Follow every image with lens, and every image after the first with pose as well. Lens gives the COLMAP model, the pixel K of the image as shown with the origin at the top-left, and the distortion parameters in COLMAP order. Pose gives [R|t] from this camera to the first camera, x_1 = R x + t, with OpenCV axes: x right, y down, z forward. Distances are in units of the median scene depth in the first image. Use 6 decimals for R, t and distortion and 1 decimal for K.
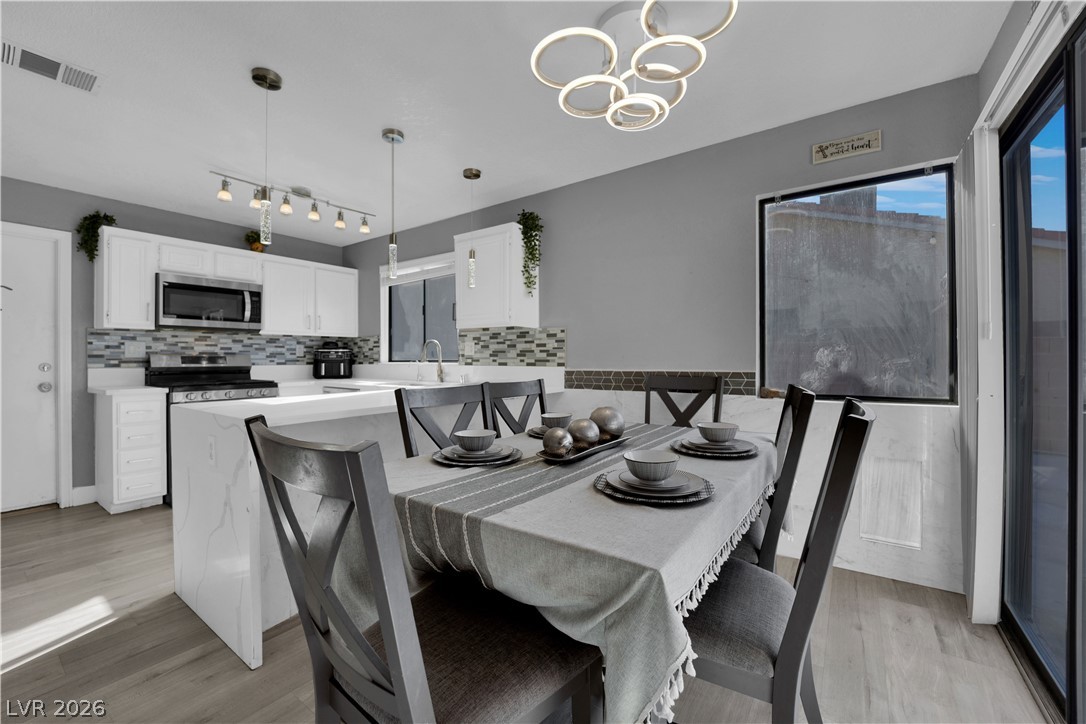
lens RADIAL K [[434.4, 0, 545.1], [0, 434.4, 357.3], [0, 0, 1]] dist [-0.011952, -0.002612]
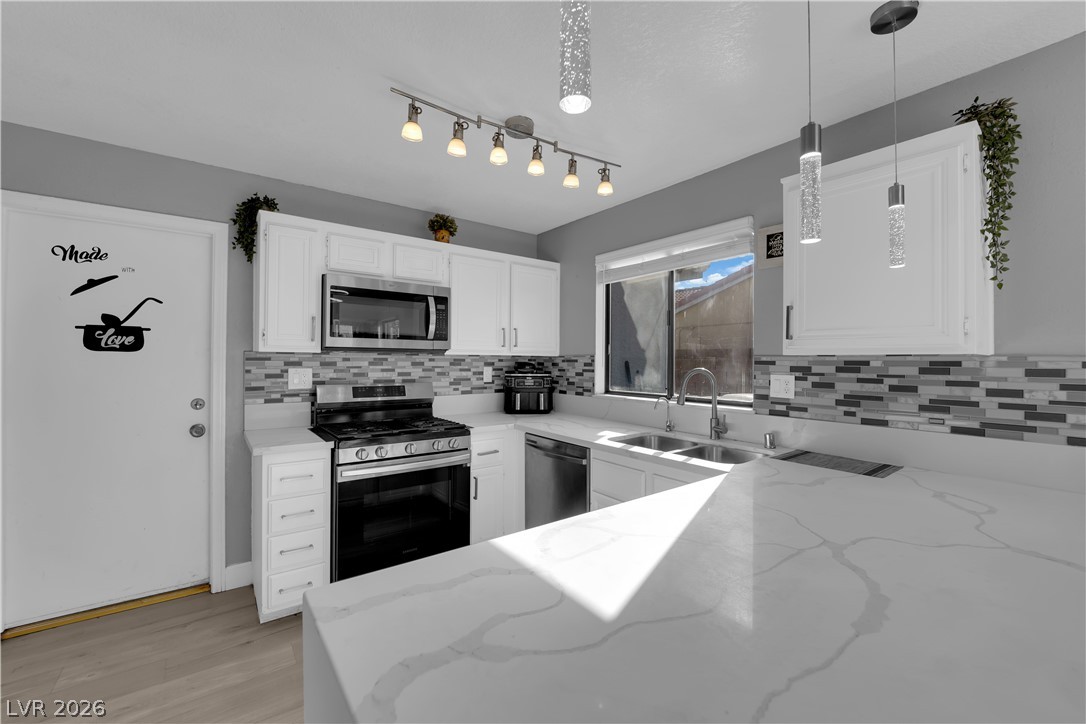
lens RADIAL K [[434.4, 0, 545.7], [0, 434.4, 356.2], [0, 0, 1]] dist [-0.011952, -0.002612]
pose [[0.954418, 0.007623, -0.298376, -0.327206], [-0.010227, 0.999922, -0.007166, -0.056726], [0.298299, 0.009890, 0.954421, 0.412355]]
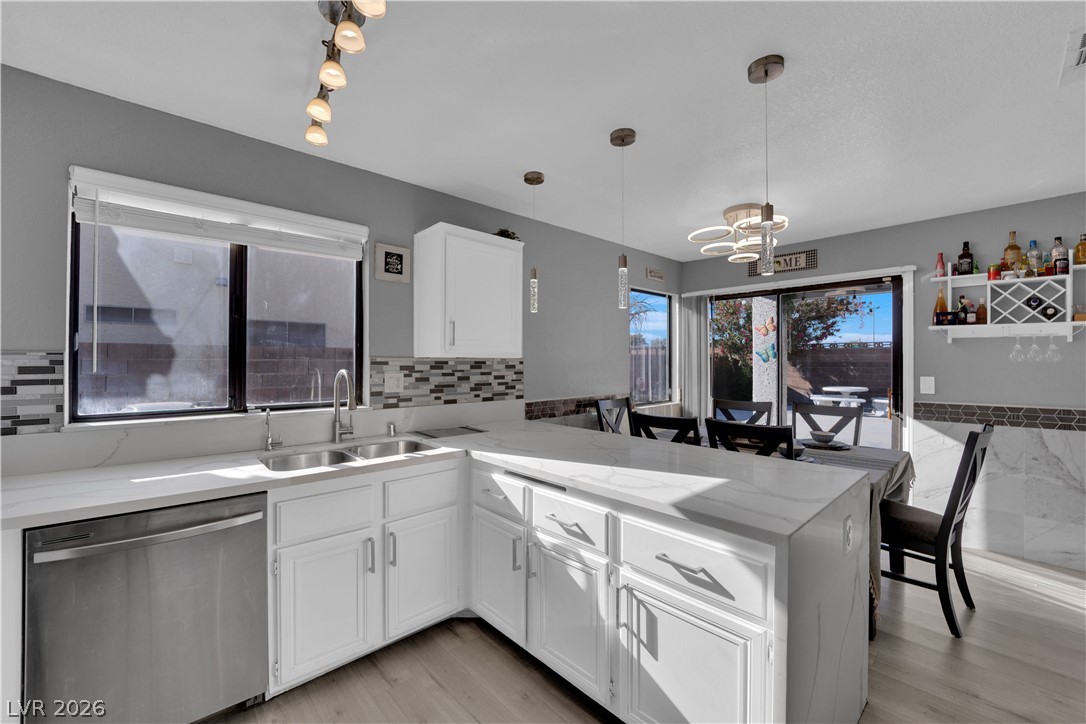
lens RADIAL K [[434.4, 0, 544.6], [0, 434.4, 357.6], [0, 0, 1]] dist [-0.011952, -0.002612]
pose [[0.208992, 0.013786, 0.977820, -0.850855], [-0.003058, 0.999905, -0.013444, -0.055317], [-0.977912, -0.000180, 0.209015, 0.696363]]
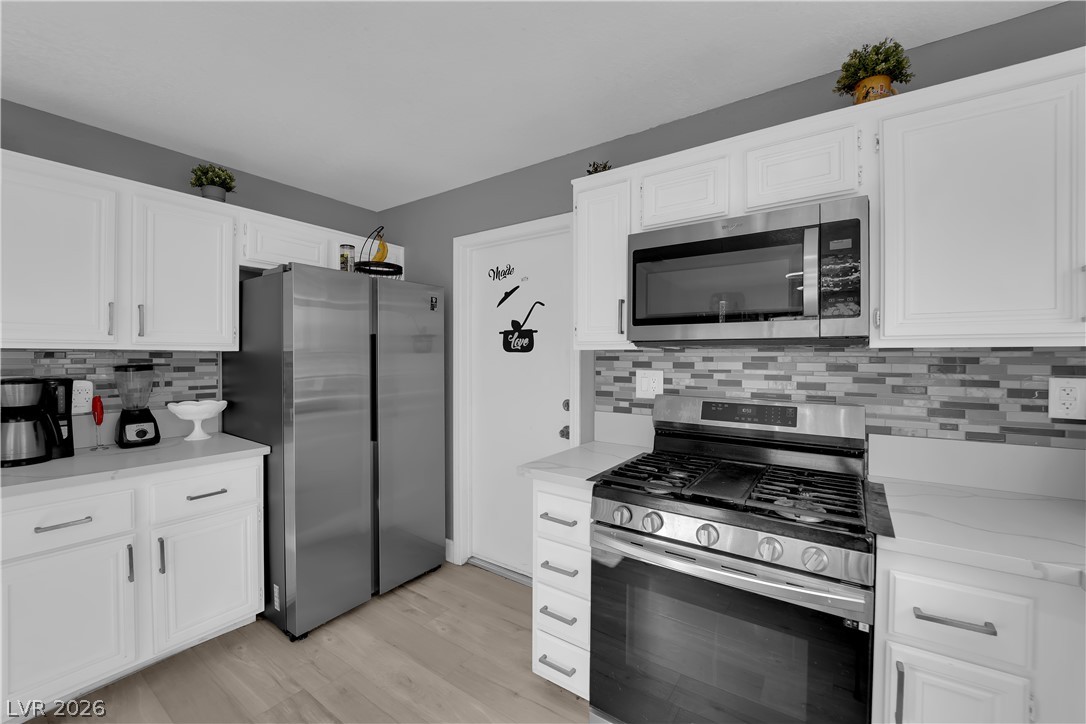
lens RADIAL K [[434.4, 0, 548.9], [0, 434.4, 356.7], [0, 0, 1]] dist [-0.011952, -0.002612]
pose [[0.006888, 0.004523, -0.999966, -0.388420], [-0.001293, 0.999989, 0.004515, -0.057829], [0.999975, 0.001262, 0.006894, 0.874058]]
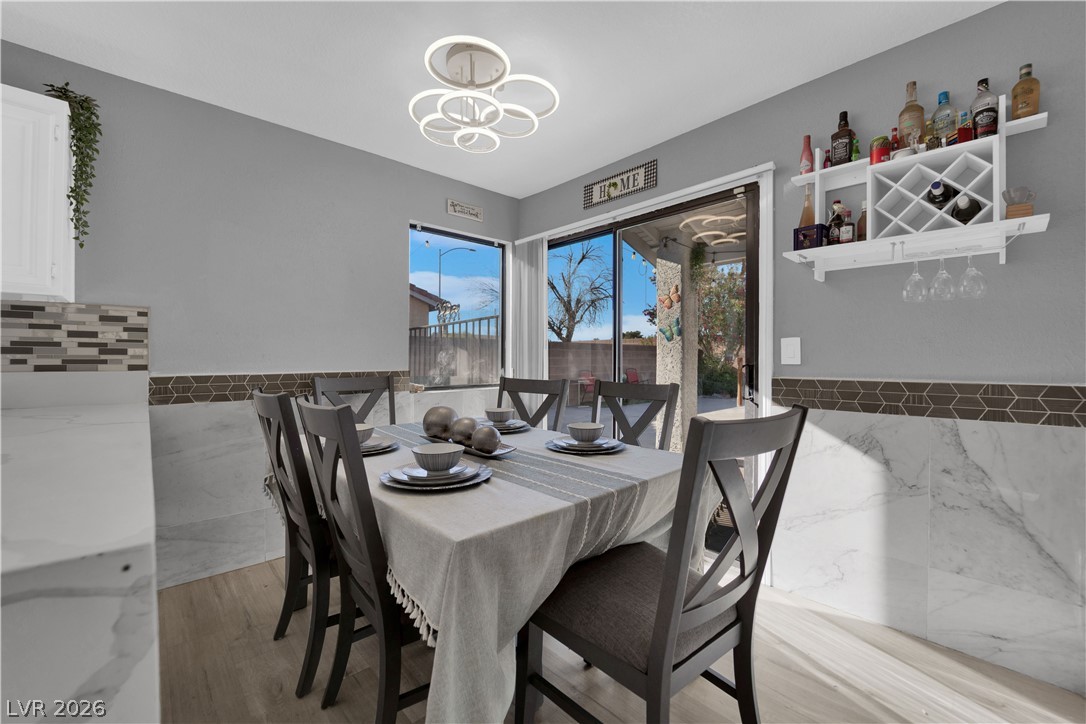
lens RADIAL K [[434.4, 0, 543.9], [0, 434.4, 358.1], [0, 0, 1]] dist [-0.011952, -0.002612]
pose [[0.207218, 0.006632, 0.978272, -0.415667], [-0.004115, 0.999974, -0.005908, 0.003944], [-0.978286, -0.002801, 0.207240, 0.287907]]
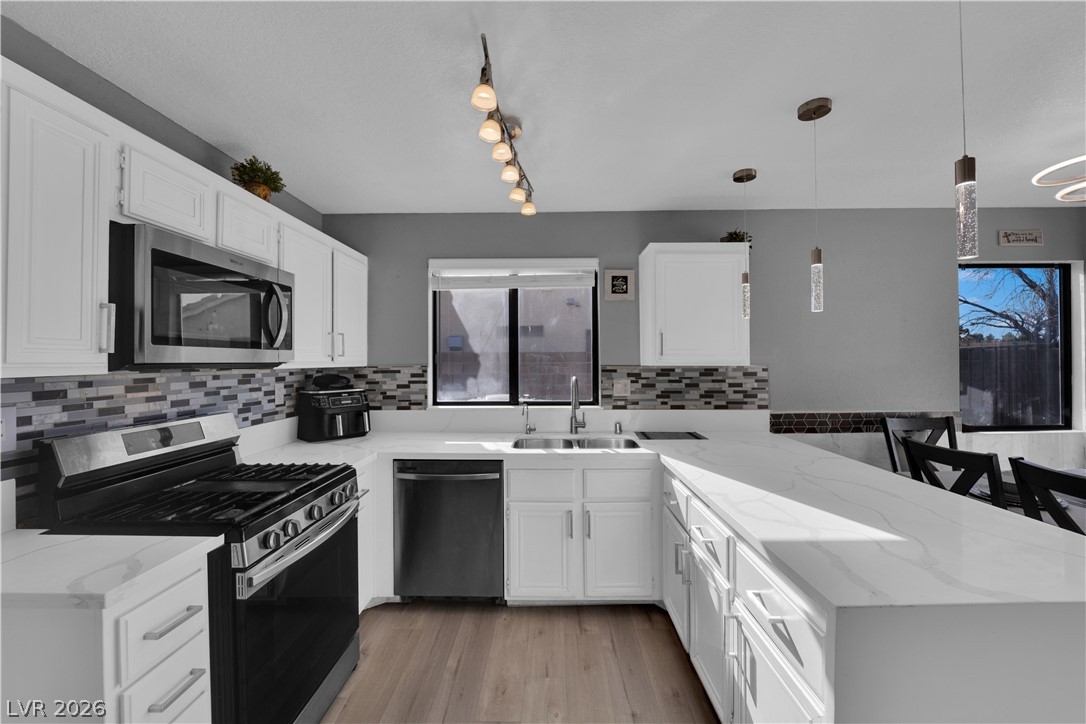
lens RADIAL K [[434.4, 0, 545.1], [0, 434.4, 357.3], [0, 0, 1]] dist [-0.011952, -0.002612]
pose [[0.826617, 0.003356, 0.562755, -0.790437], [0.001502, 0.999965, -0.008171, -0.074782], [-0.562763, 0.007599, 0.826583, 0.480686]]
